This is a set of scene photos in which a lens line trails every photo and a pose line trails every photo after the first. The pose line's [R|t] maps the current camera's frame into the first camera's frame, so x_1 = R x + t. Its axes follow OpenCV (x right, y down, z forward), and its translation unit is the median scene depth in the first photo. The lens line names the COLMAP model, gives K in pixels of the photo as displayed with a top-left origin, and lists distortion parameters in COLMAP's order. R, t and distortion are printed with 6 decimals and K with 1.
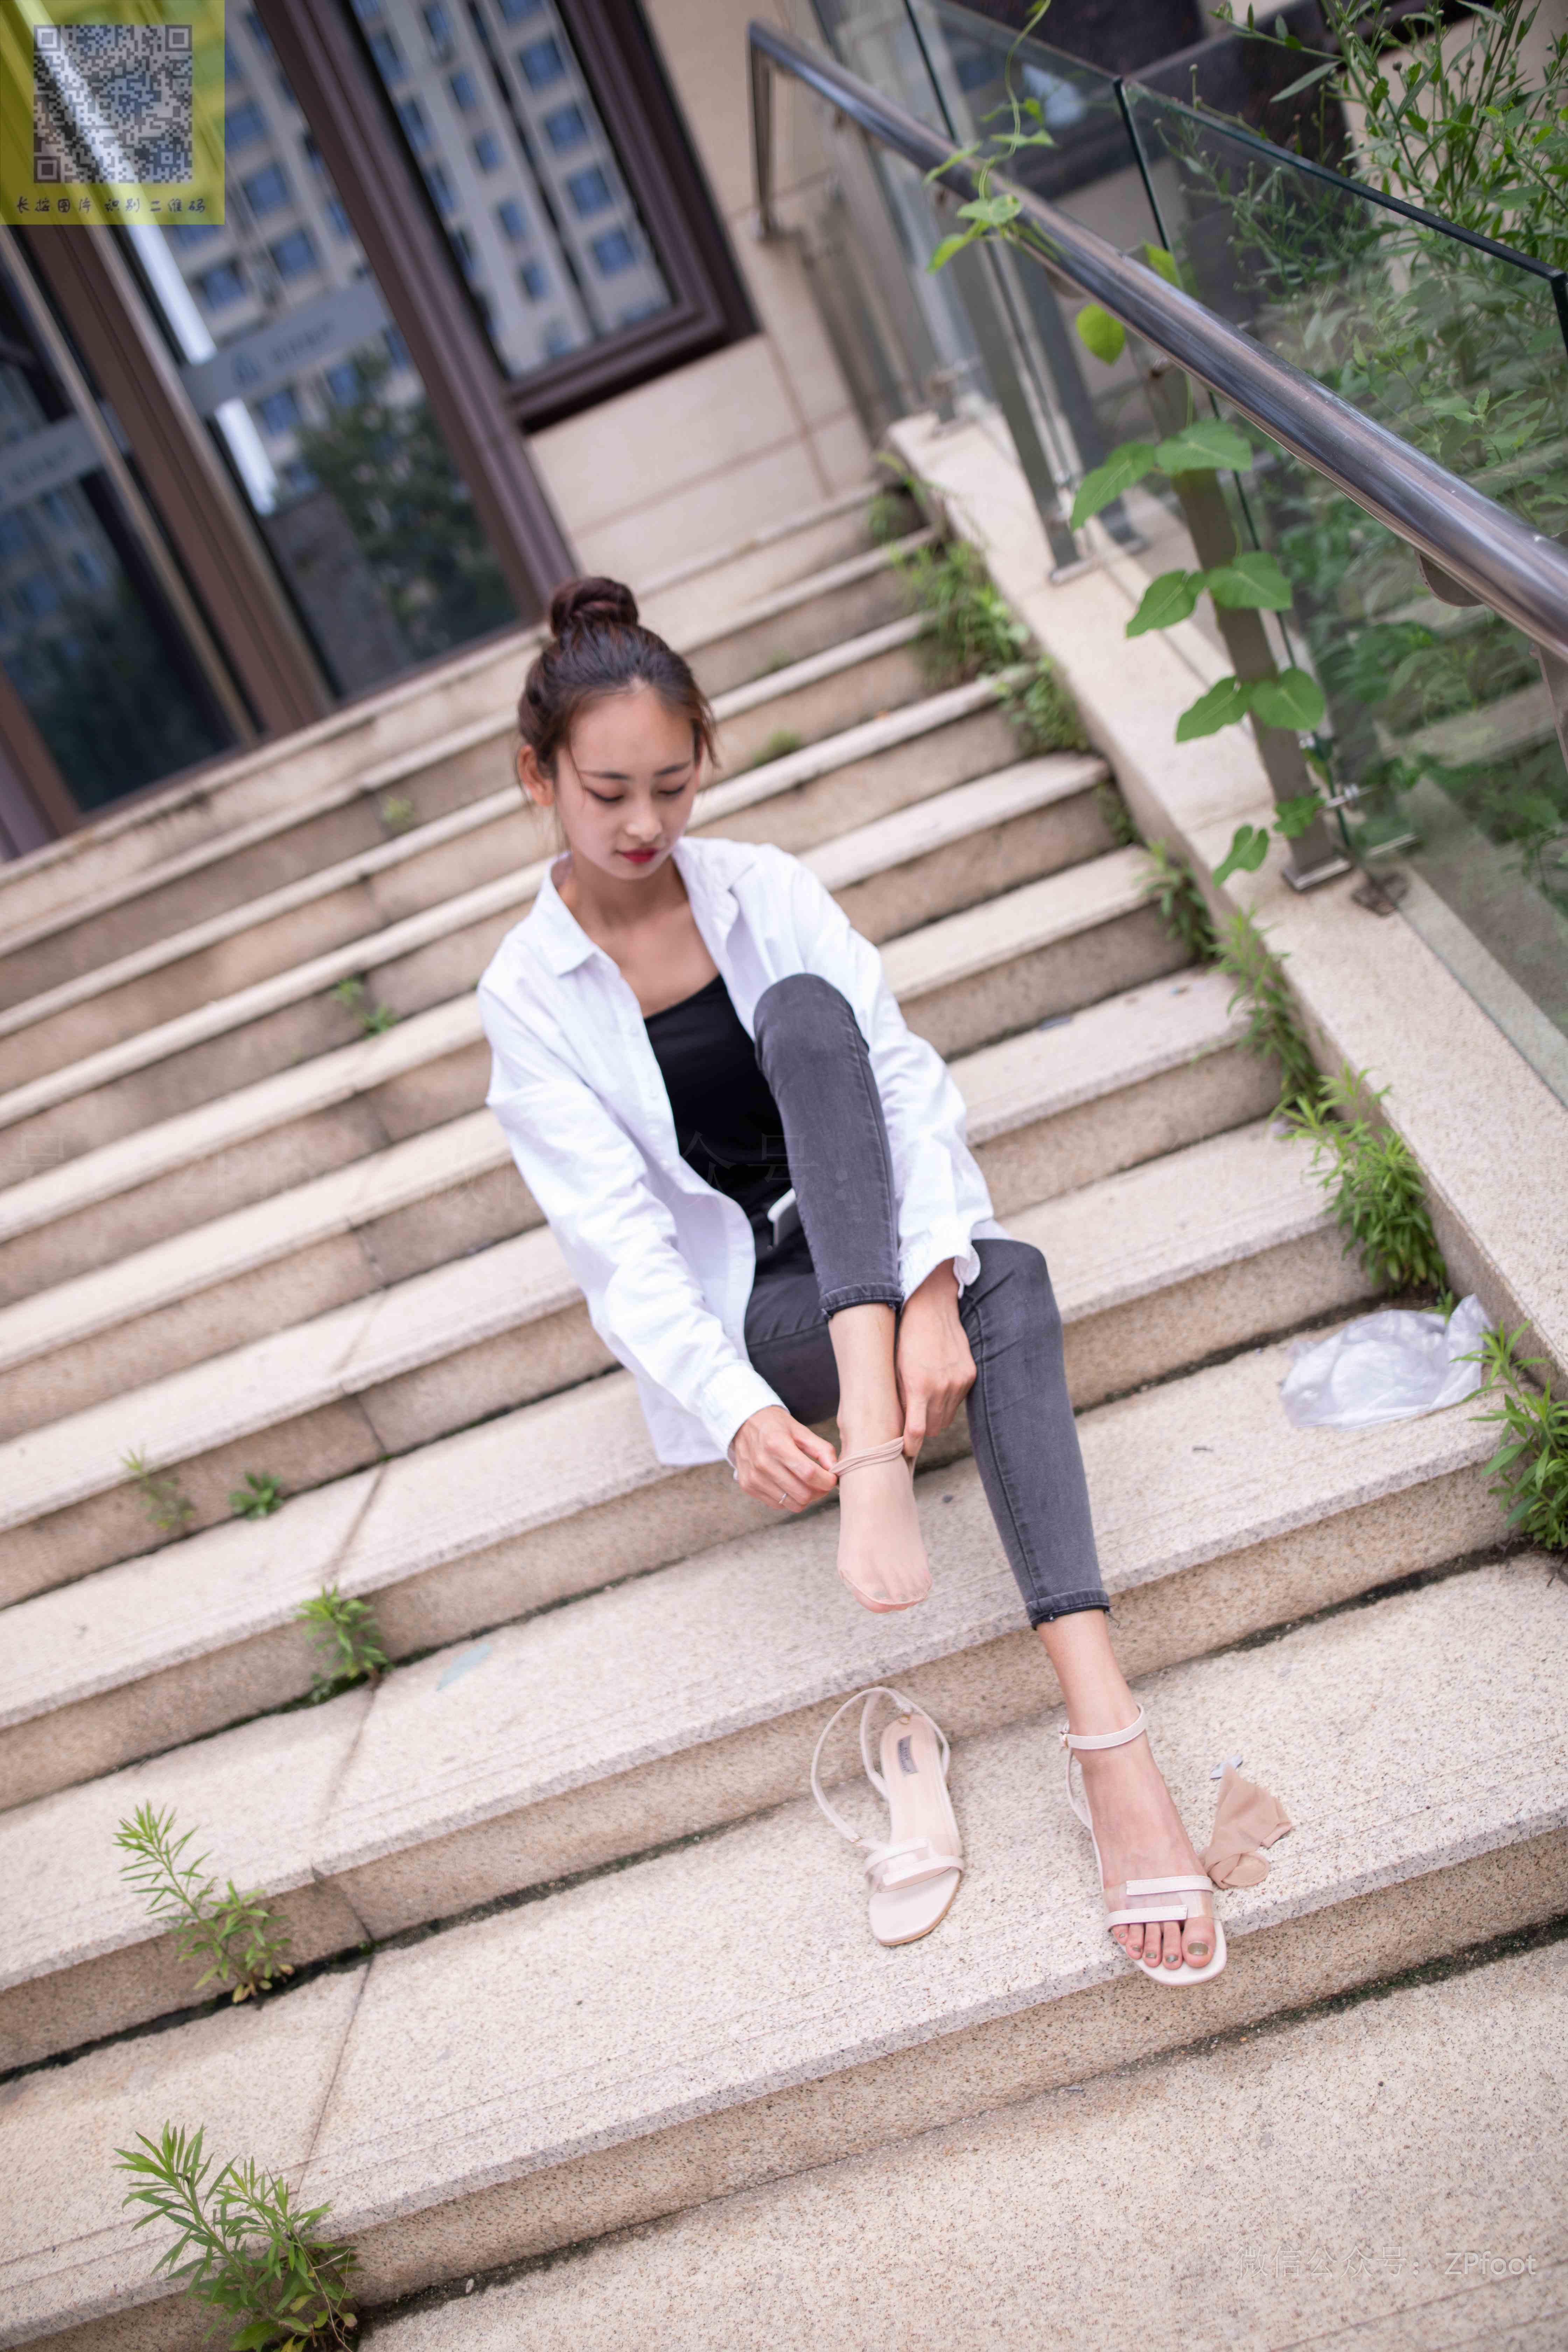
lens RADIAL K [[1631.3, 0, 791.1], [0, 1631.3, 1170.5], [0, 0, 1]] dist [-0.053454, 0.046786]
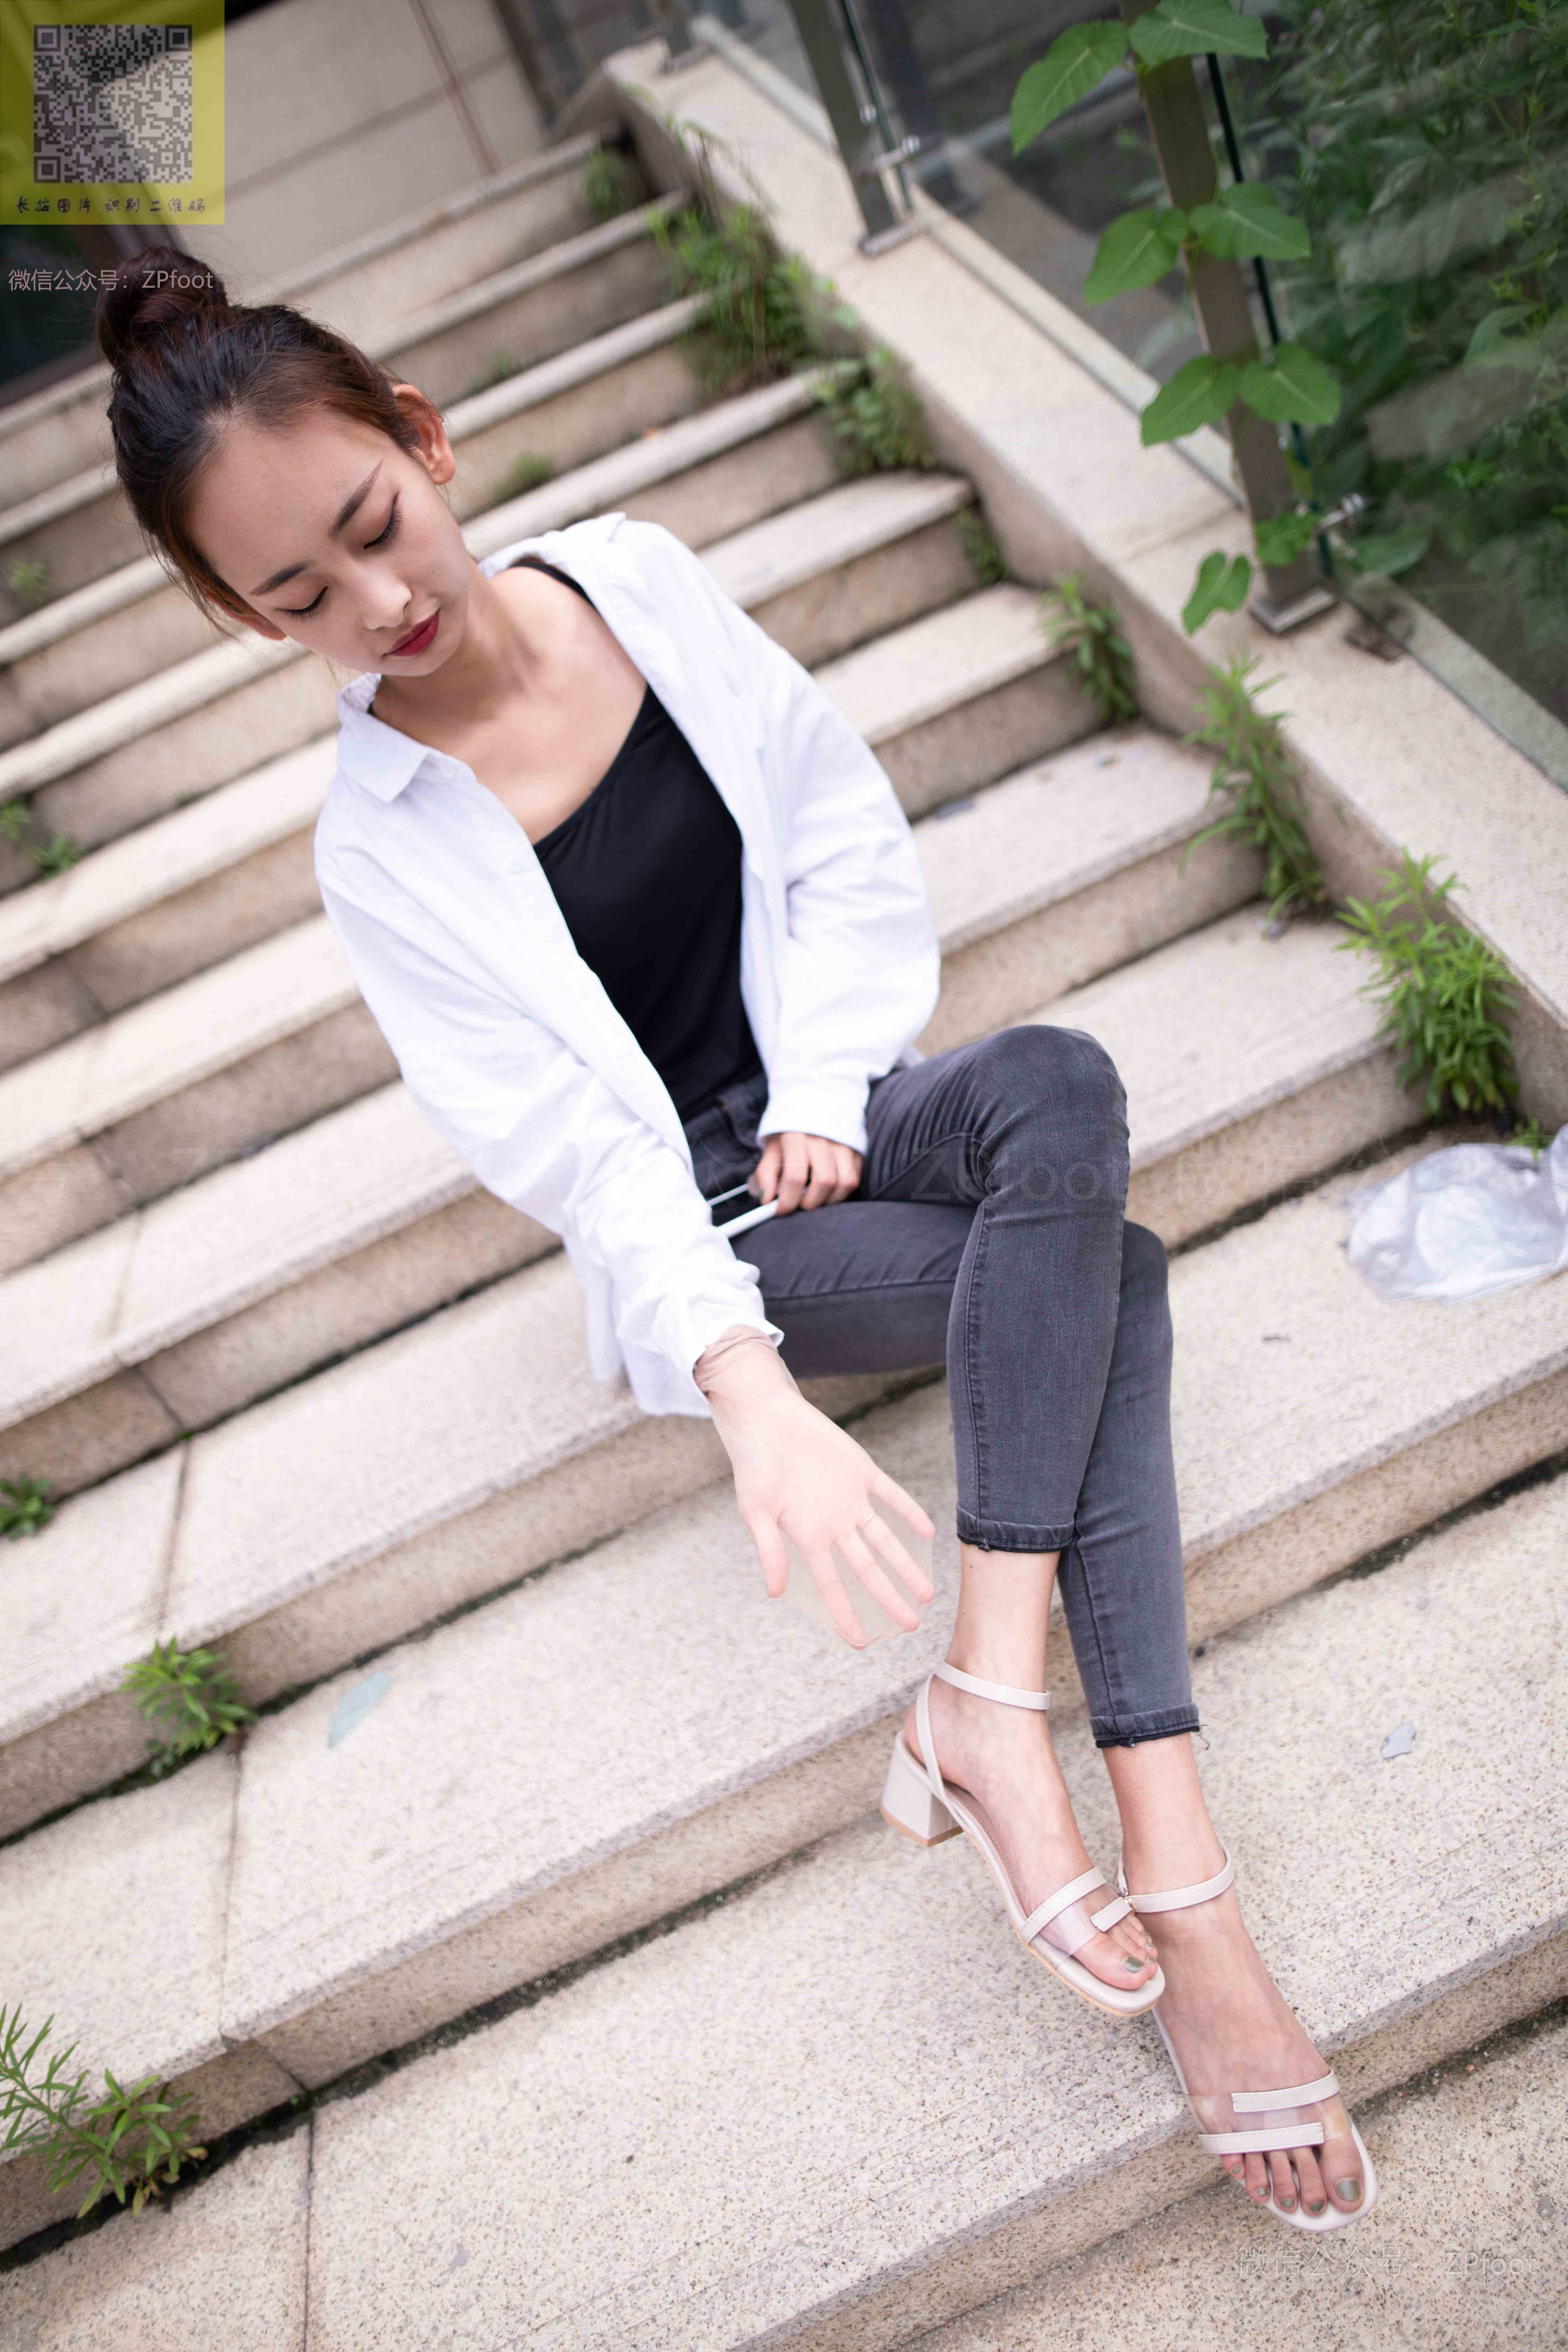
lens RADIAL K [[1631.3, 0, 788.1], [0, 1631.3, 1170.6], [0, 0, 1]] dist [-0.053454, 0.046786]
pose [[0.973992, -0.107946, 0.199215, -0.126049], [0.078215, 0.985355, 0.151519, -0.050140], [-0.212653, -0.131997, 0.968171, 0.234633]]
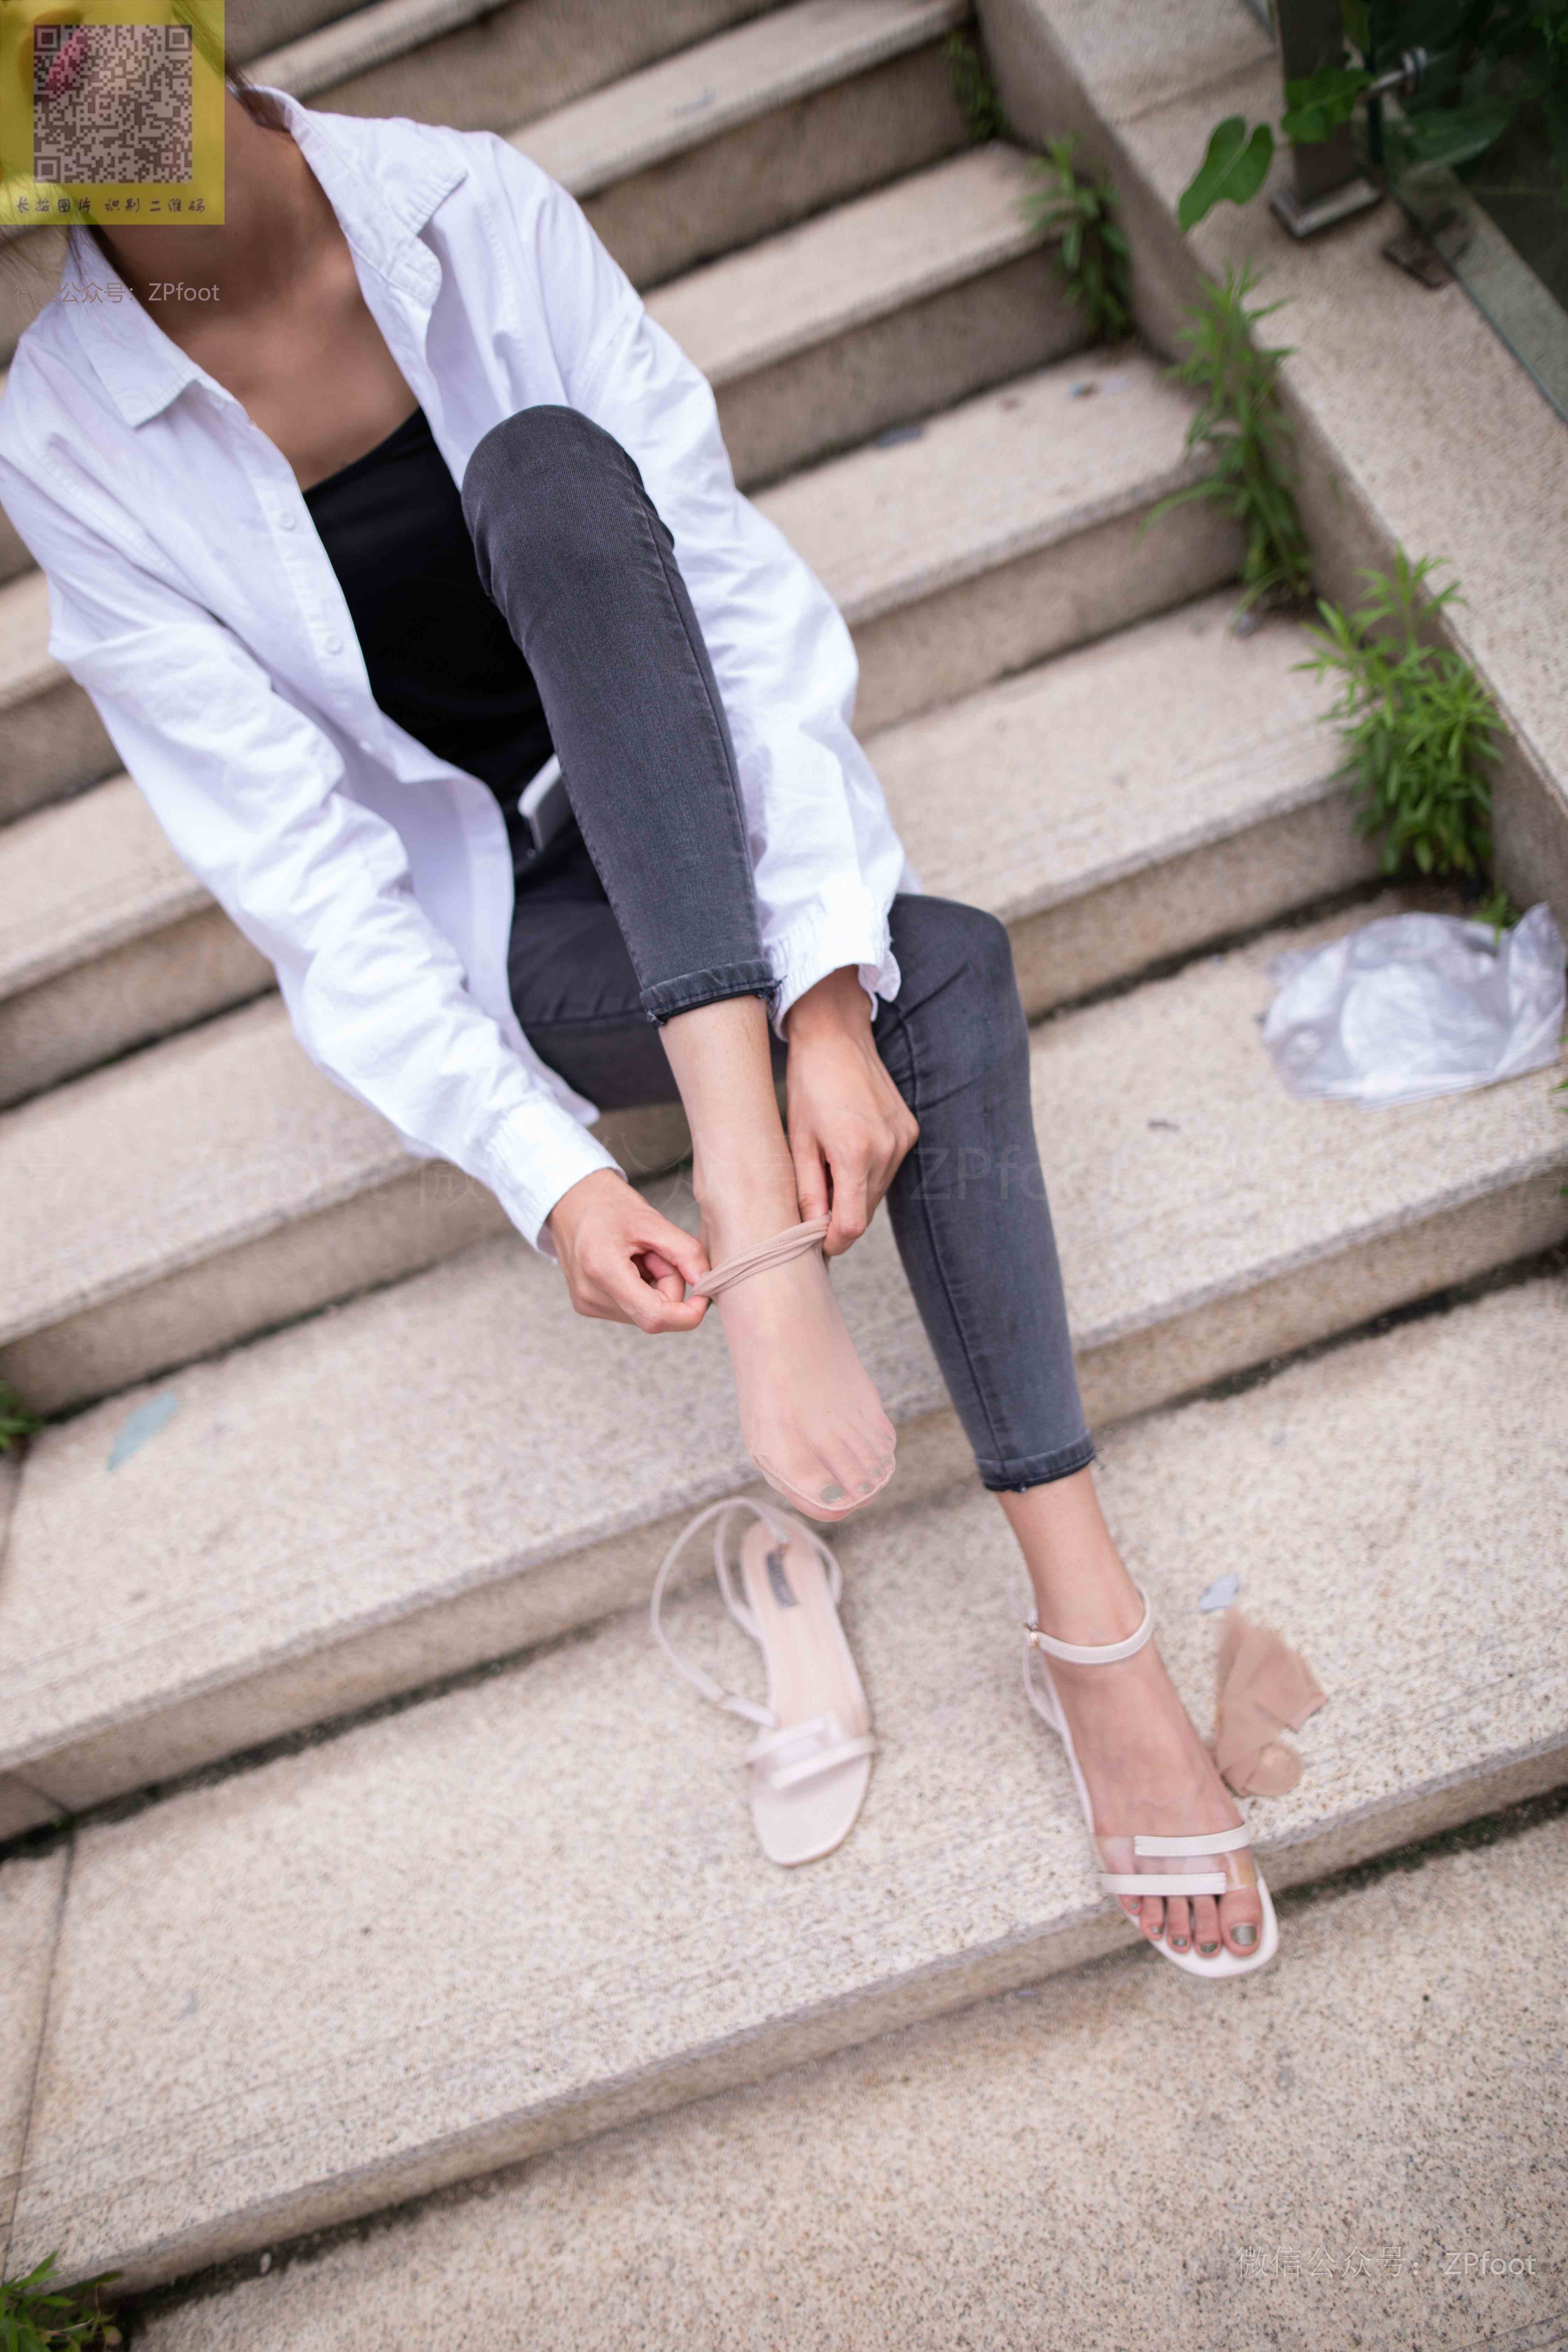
lens RADIAL K [[1631.3, 0, 789.2], [0, 1631.3, 1166.2], [0, 0, 1]] dist [-0.053454, 0.046786]
pose [[0.982758, -0.078012, 0.167632, -0.028107], [0.009446, 0.926629, 0.375858, -0.074654], [-0.184654, -0.367794, 0.911389, 0.323285]]
